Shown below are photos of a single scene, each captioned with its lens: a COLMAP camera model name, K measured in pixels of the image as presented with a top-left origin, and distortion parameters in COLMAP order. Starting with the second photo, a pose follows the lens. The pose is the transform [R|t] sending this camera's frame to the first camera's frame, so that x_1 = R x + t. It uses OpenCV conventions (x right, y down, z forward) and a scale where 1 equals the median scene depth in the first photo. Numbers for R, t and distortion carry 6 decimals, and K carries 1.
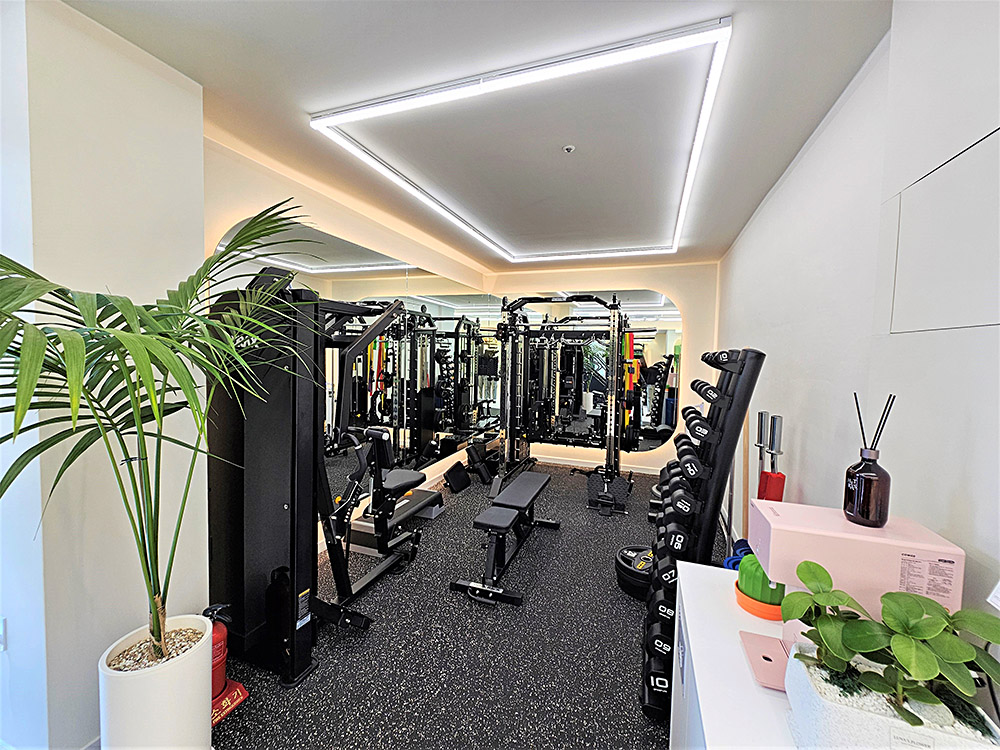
lens RADIAL K [[406.8, 0, 502.4], [0, 406.8, 370.4], [0, 0, 1]] dist [0.001247, 0.000134]
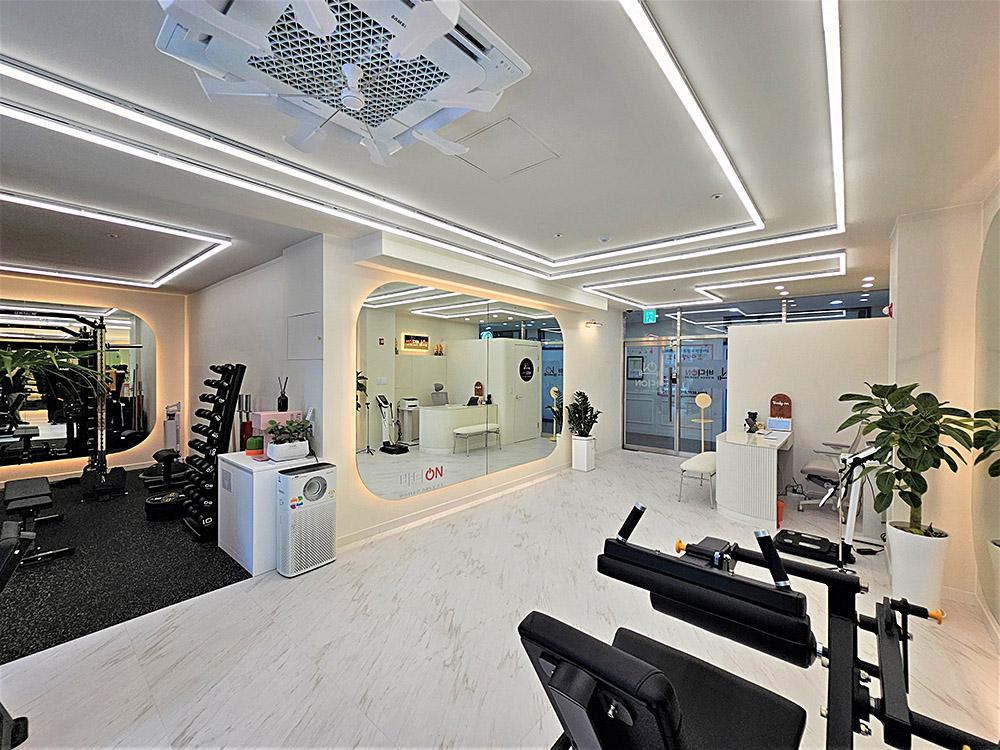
lens RADIAL K [[406.8, 0, 502.4], [0, 406.8, 370.4], [0, 0, 1]] dist [0.001247, 0.000134]
pose [[0.345292, -0.025205, 0.938157, -1.044429], [0.054389, 0.998497, 0.006808, 0.053018], [-0.936918, 0.048675, 0.346144, -1.202684]]
